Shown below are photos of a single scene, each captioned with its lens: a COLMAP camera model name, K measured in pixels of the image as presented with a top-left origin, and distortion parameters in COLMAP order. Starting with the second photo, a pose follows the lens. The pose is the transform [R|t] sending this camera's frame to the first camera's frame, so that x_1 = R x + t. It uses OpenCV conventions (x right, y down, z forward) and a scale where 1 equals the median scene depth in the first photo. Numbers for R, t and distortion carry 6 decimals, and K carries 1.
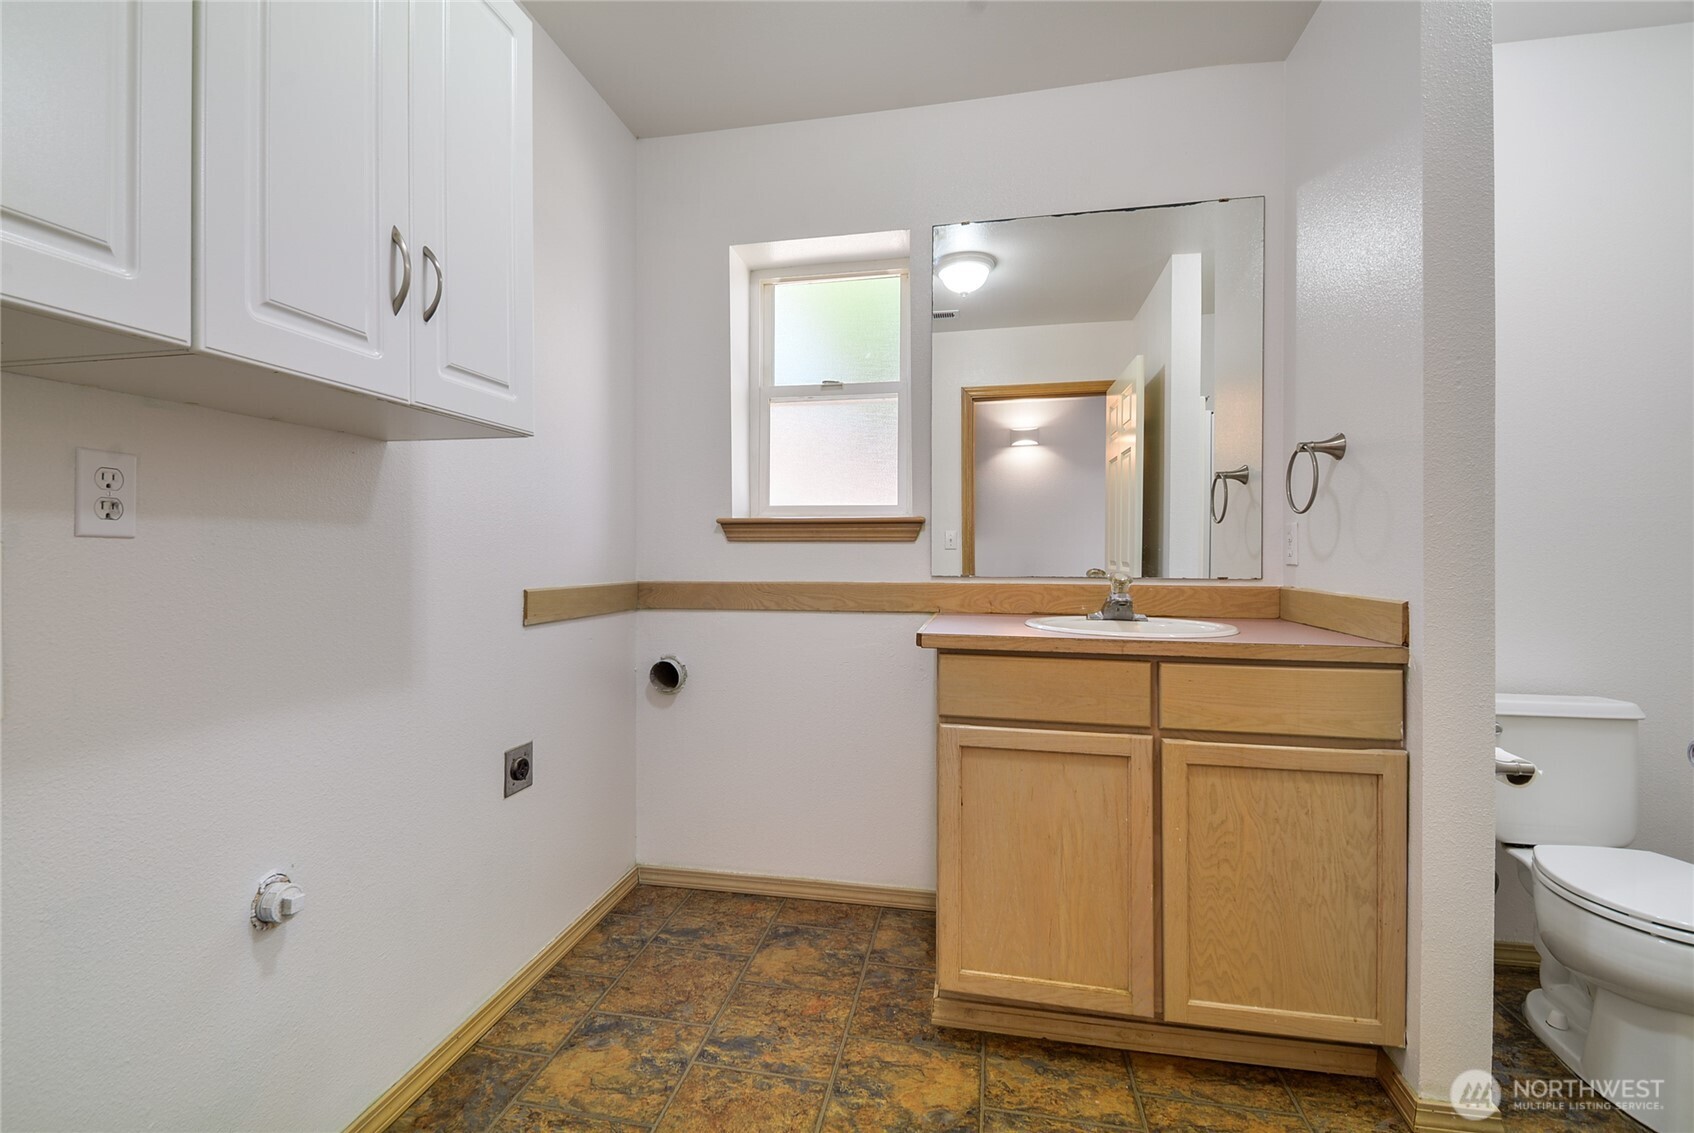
lens RADIAL K [[741.2, 0, 829.2], [0, 741.2, 574.6], [0, 0, 1]] dist [0.002423, -0.012638]
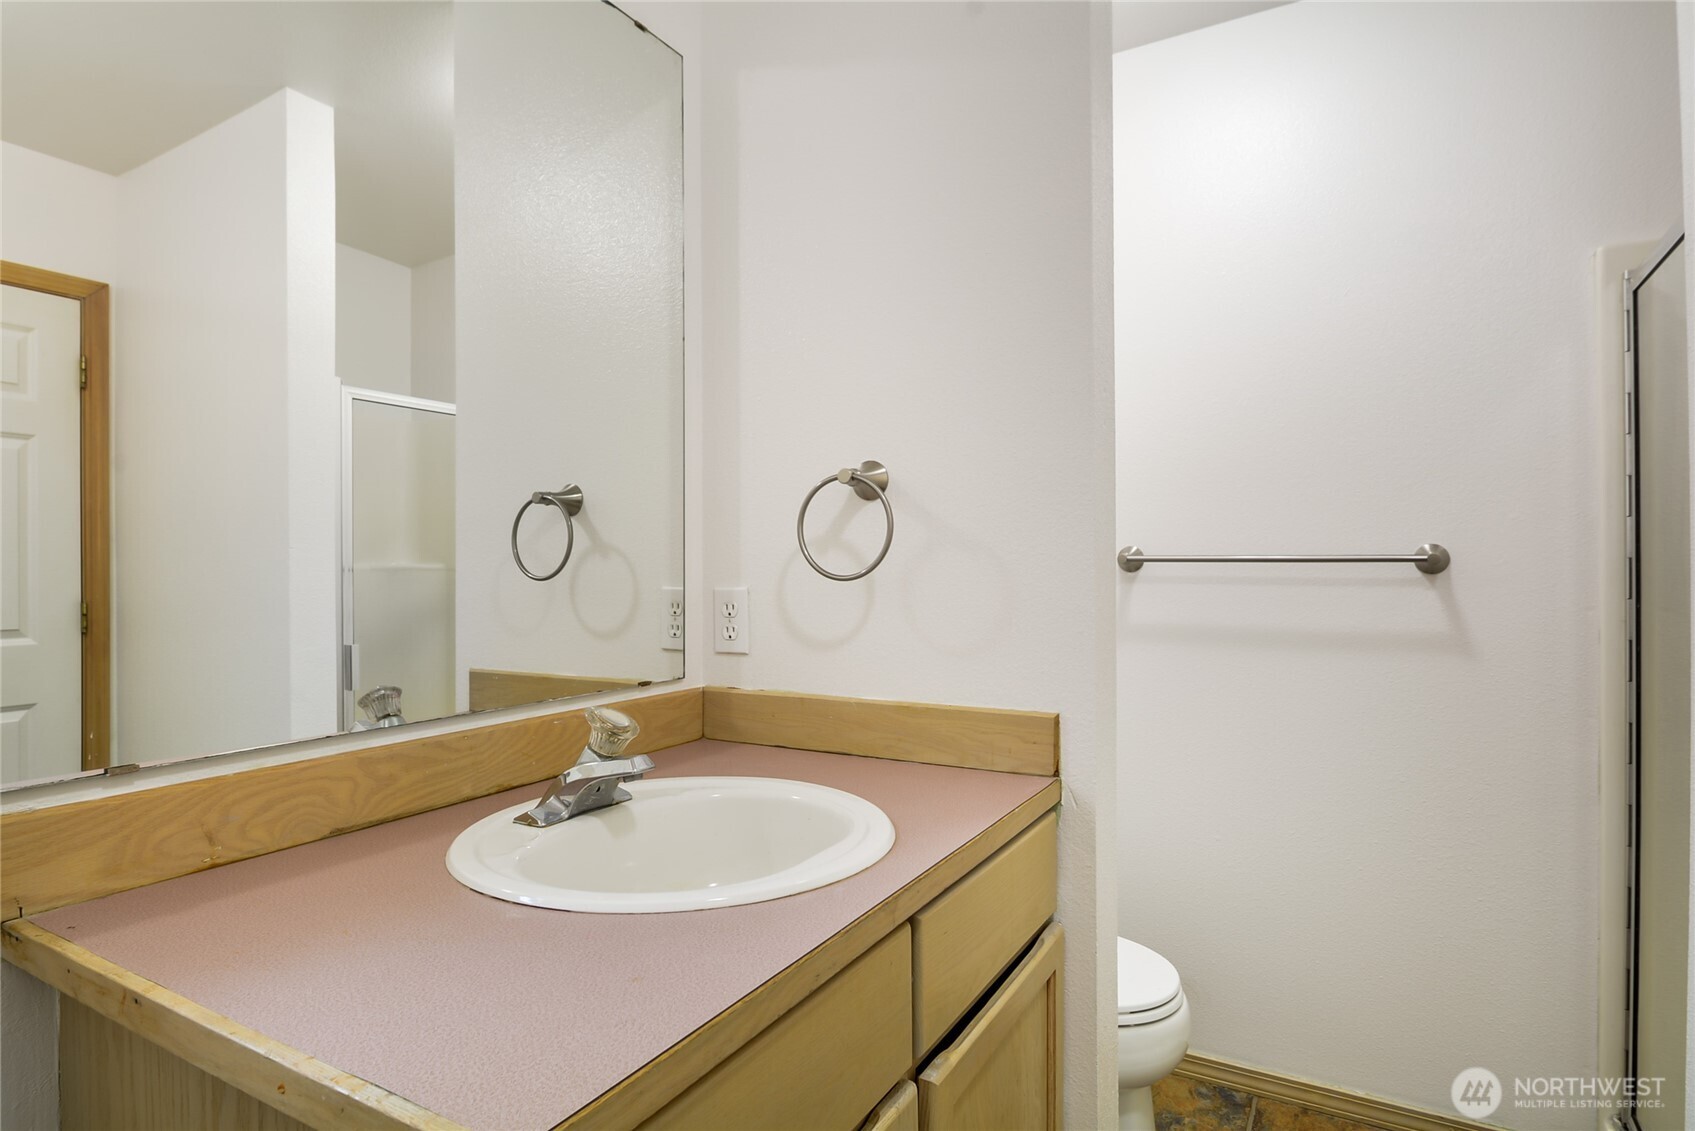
lens RADIAL K [[915.5, 0, 847.5], [0, 915.5, 565.5], [0, 0, 1]] dist [0.002506, -0.000126]
pose [[0.322436, -0.002849, 0.946587, -0.087661], [0.037667, 0.999242, -0.009822, -0.074191], [-0.945842, 0.038822, 0.322298, 0.626053]]
